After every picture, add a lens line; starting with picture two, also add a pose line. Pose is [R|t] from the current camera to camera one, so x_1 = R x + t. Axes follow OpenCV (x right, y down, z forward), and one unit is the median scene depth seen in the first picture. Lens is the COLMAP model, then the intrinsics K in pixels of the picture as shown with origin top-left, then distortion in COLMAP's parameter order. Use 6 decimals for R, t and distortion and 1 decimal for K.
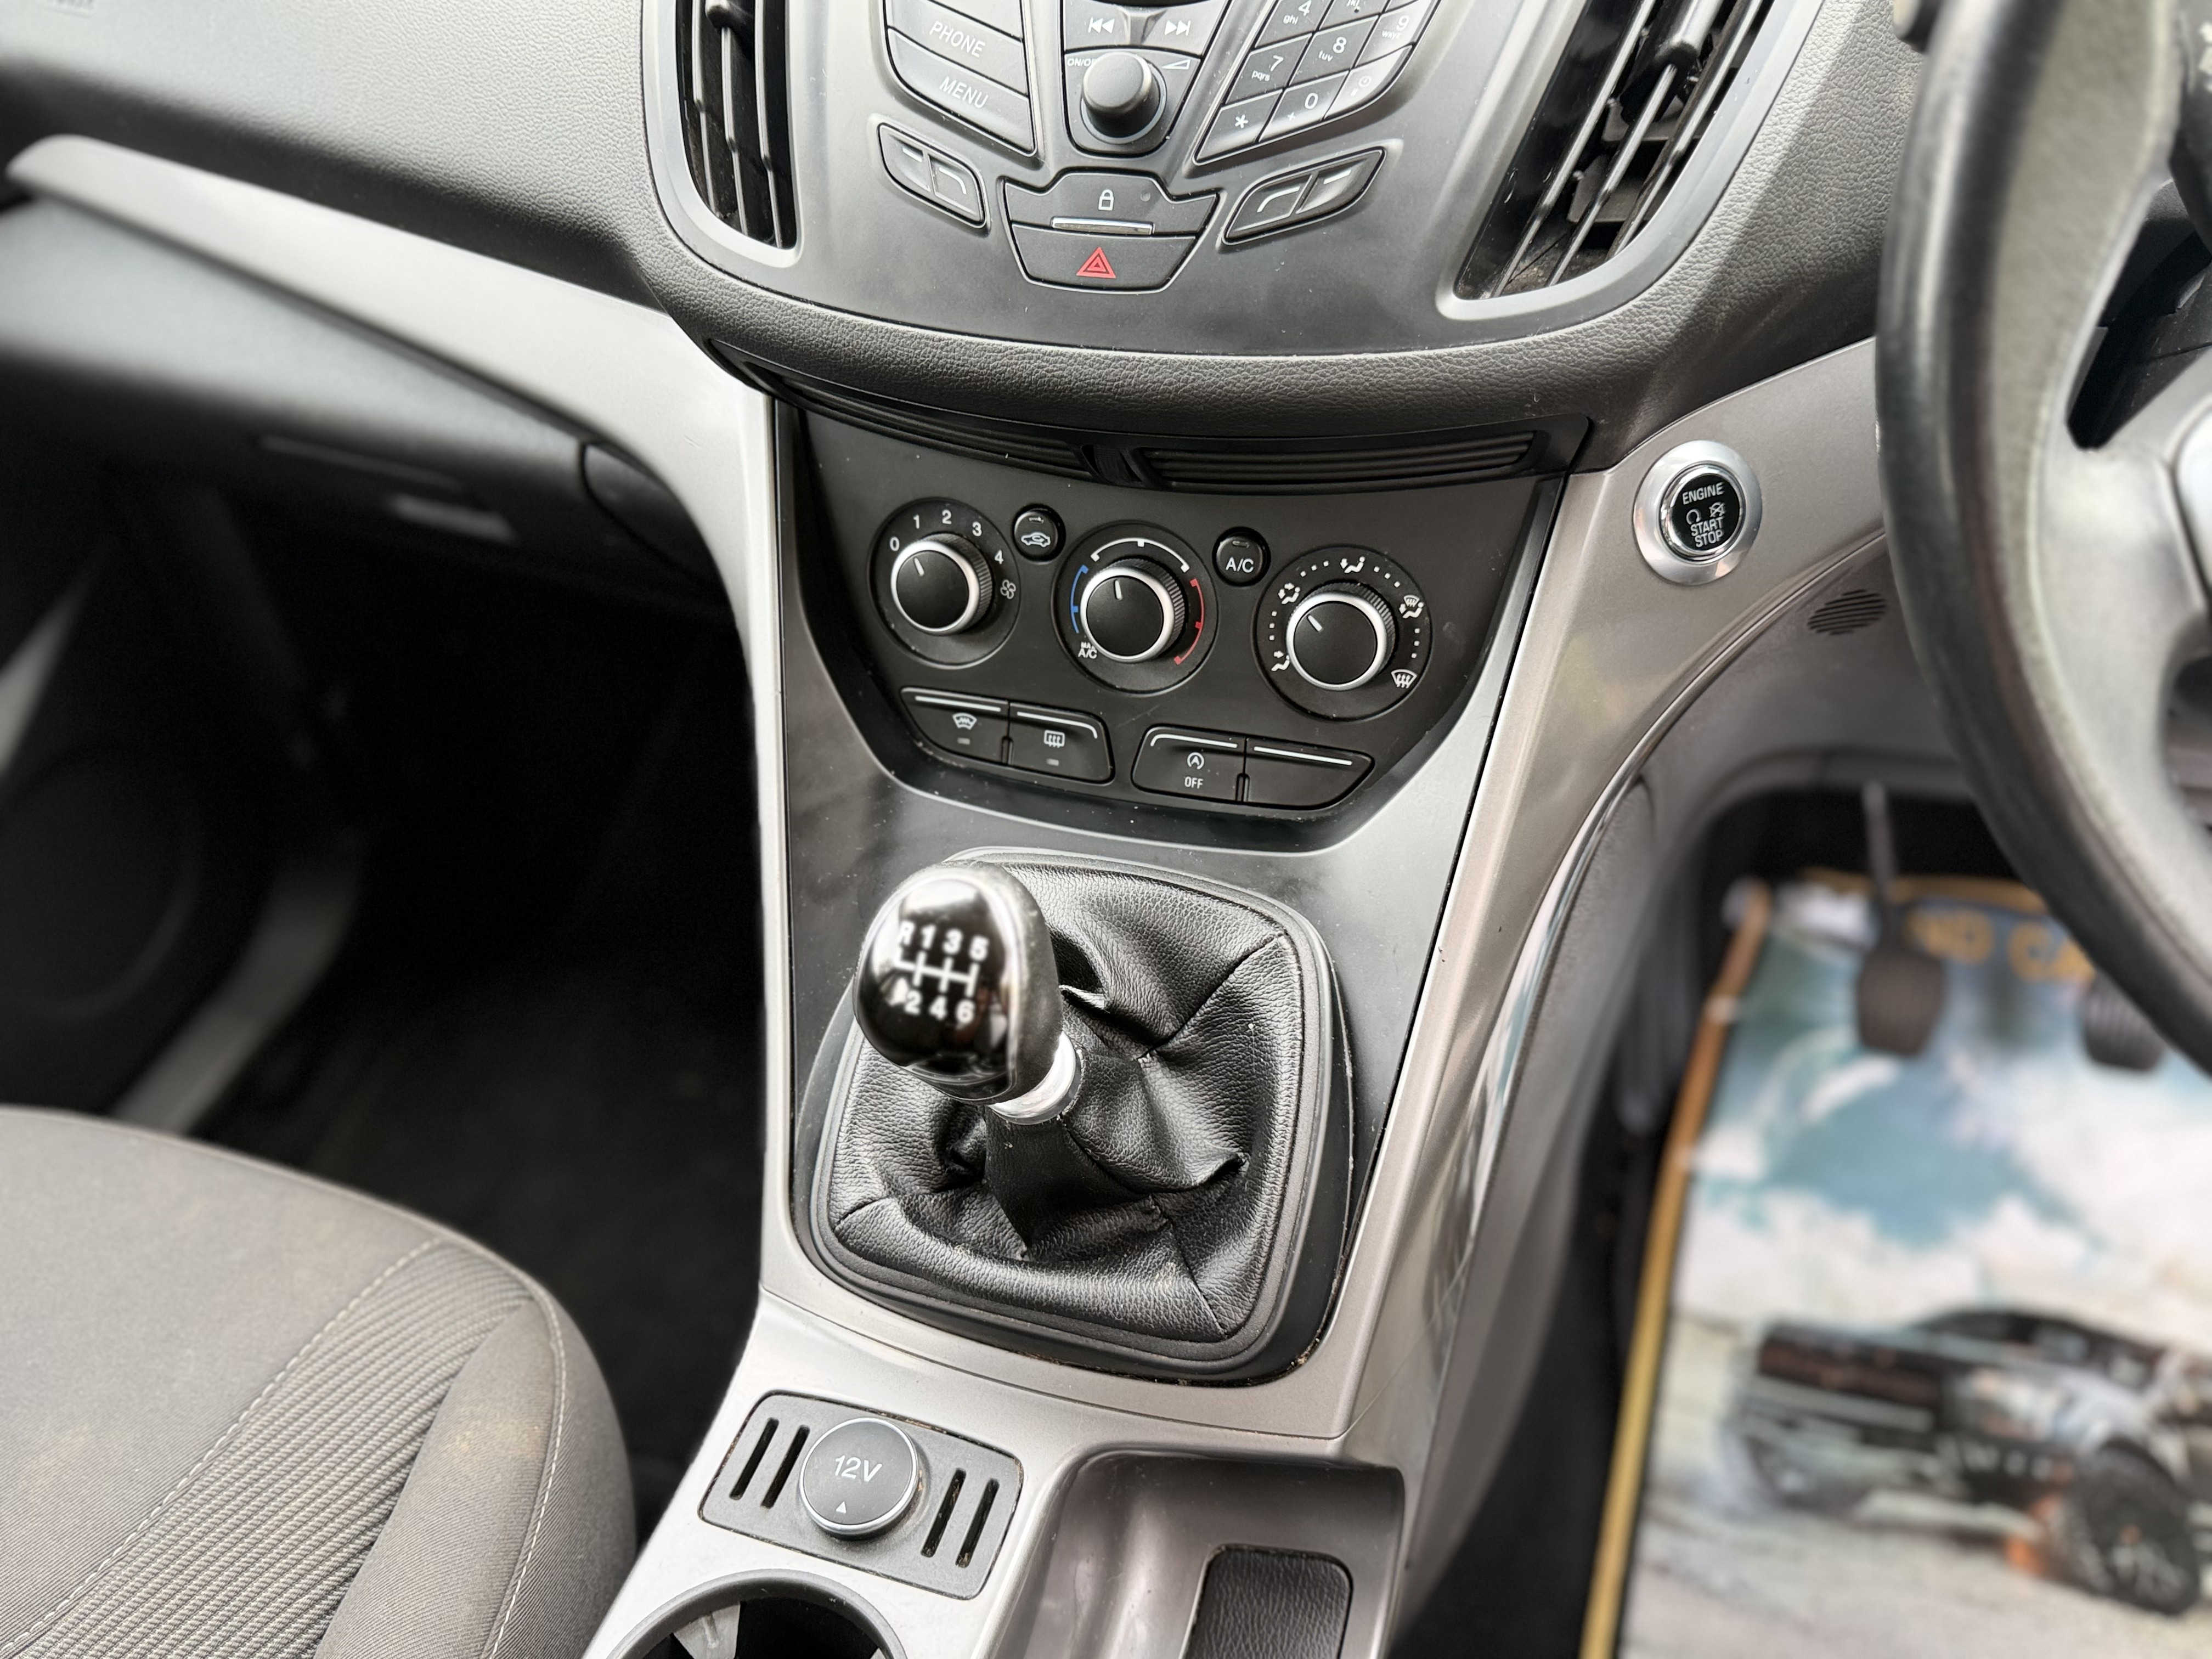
lens RADIAL K [[1704.8, 0, 1087.1], [0, 1704.8, 846.4], [0, 0, 1]] dist [0.074064, -0.110962]
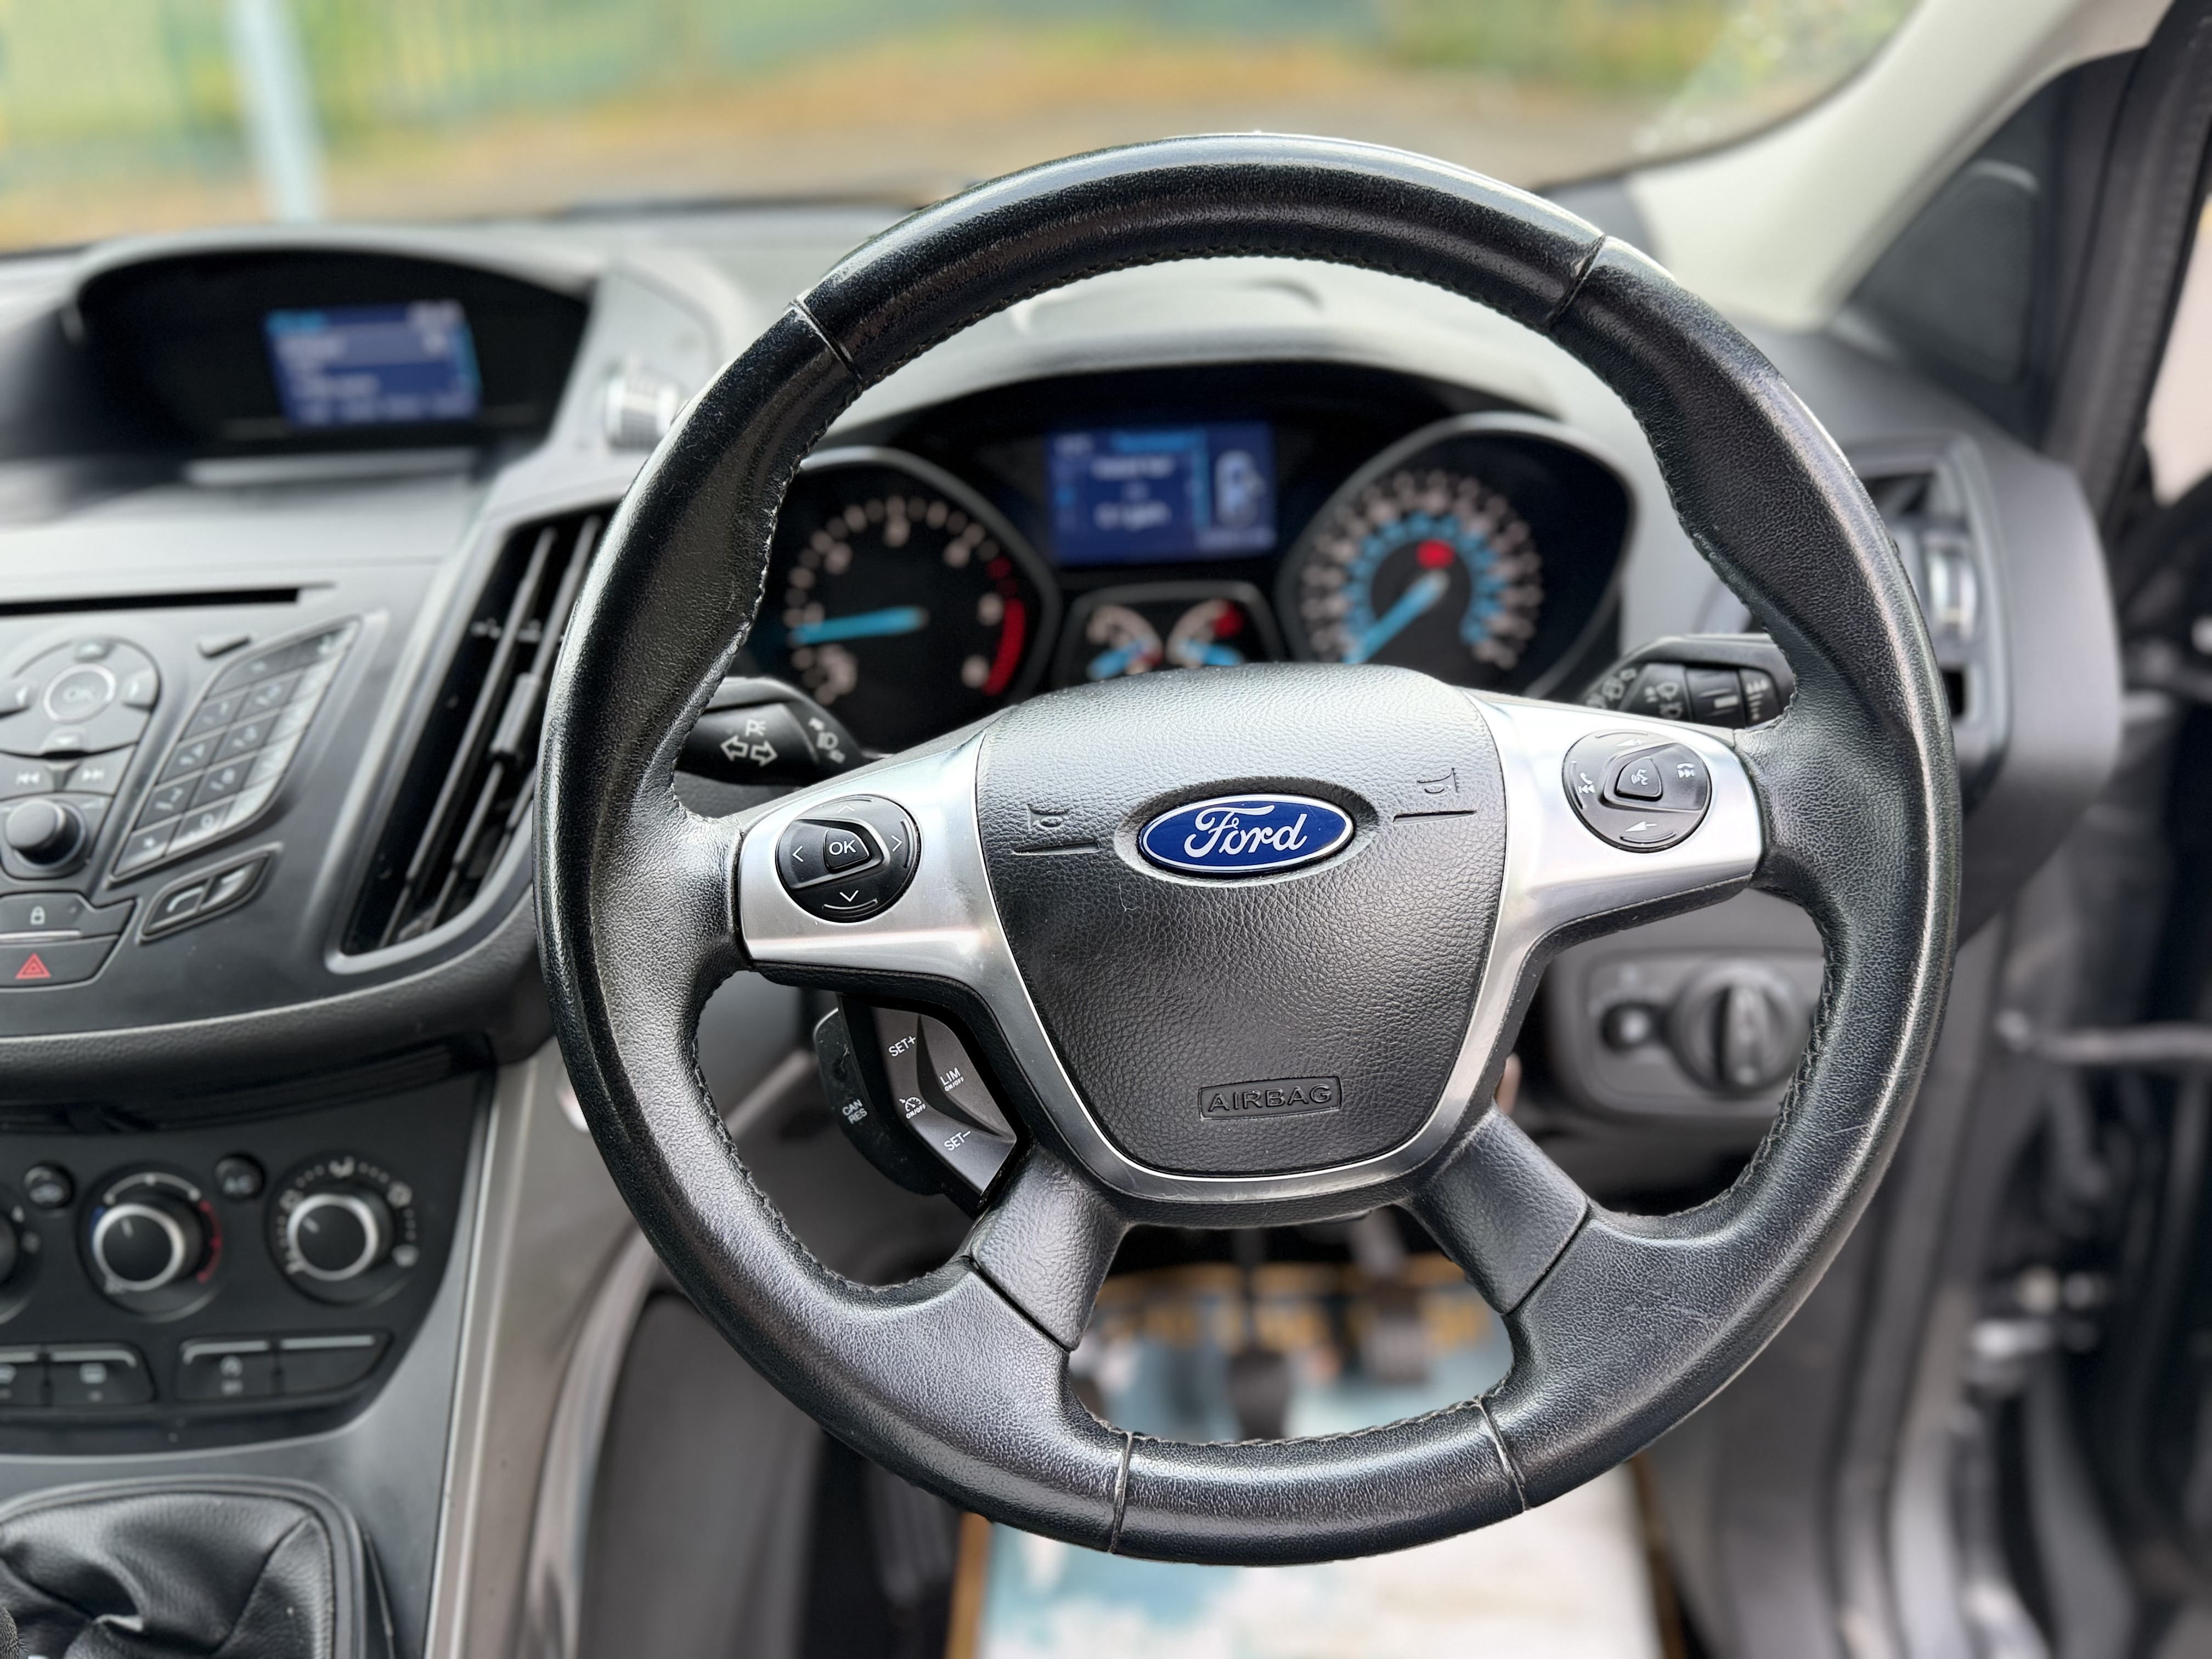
lens RADIAL K [[1704.8, 0, 1094.5], [0, 1704.8, 852.0], [0, 0, 1]] dist [0.074064, -0.110962]
pose [[0.936905, -0.126570, 0.325867, 0.277802], [0.213281, 0.945525, -0.245955, 0.029021], [-0.276985, 0.299938, 0.912862, -0.271311]]
